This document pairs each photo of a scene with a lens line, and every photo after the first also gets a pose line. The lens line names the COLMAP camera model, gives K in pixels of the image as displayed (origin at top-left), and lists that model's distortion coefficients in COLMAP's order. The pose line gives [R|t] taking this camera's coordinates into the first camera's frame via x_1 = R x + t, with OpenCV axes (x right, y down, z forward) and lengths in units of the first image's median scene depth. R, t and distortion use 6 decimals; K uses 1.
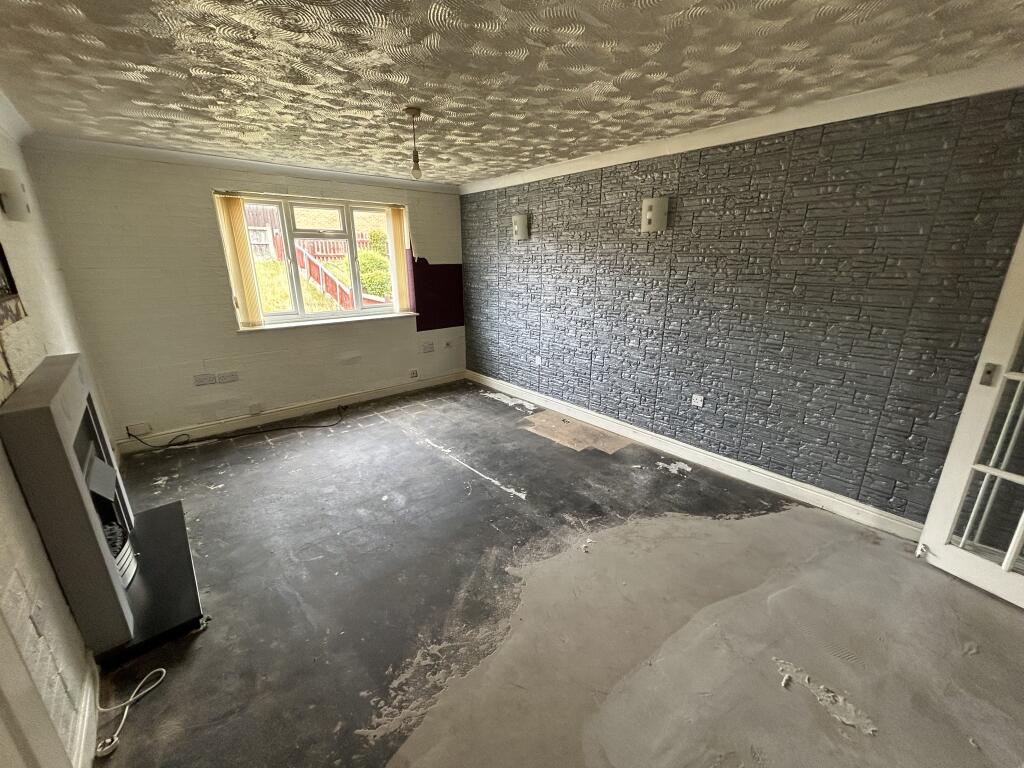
lens RADIAL K [[412.0, 0, 508.7], [0, 412.0, 384.9], [0, 0, 1]] dist [-0.003980, -0.000250]
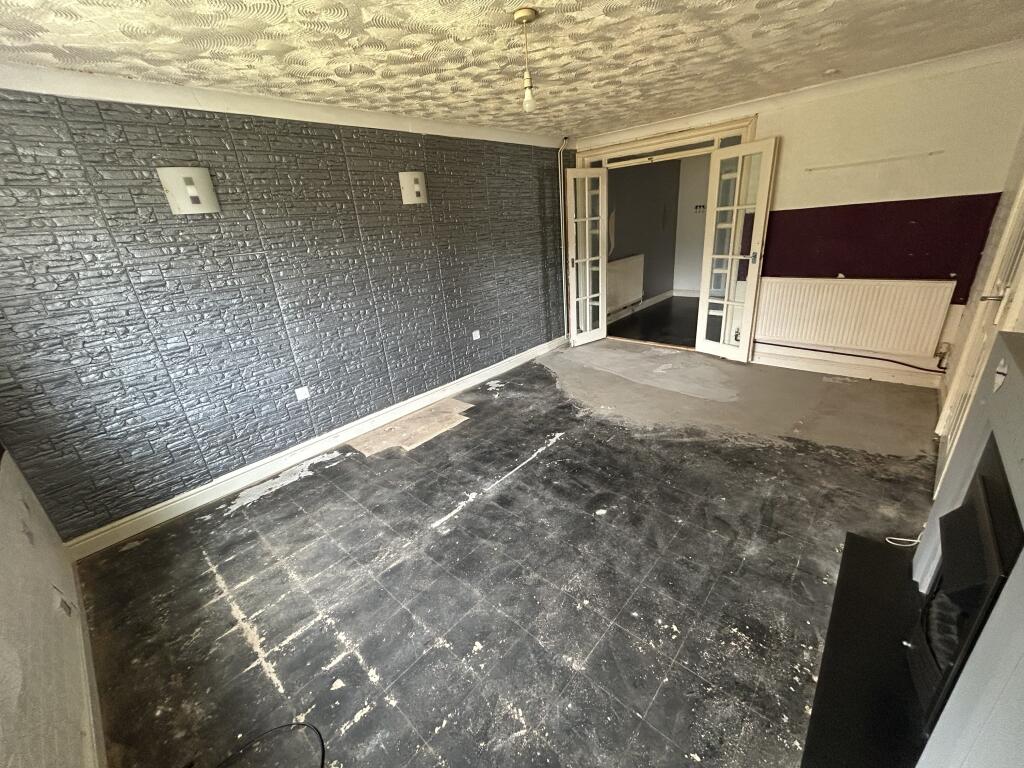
lens RADIAL K [[412.0, 0, 508.6], [0, 412.0, 382.7], [0, 0, 1]] dist [-0.003980, -0.000250]
pose [[-0.123707, -0.354161, 0.926966, -0.615090], [0.364447, 0.852644, 0.374402, -0.213371], [-0.922971, 0.384146, 0.023595, 0.673132]]
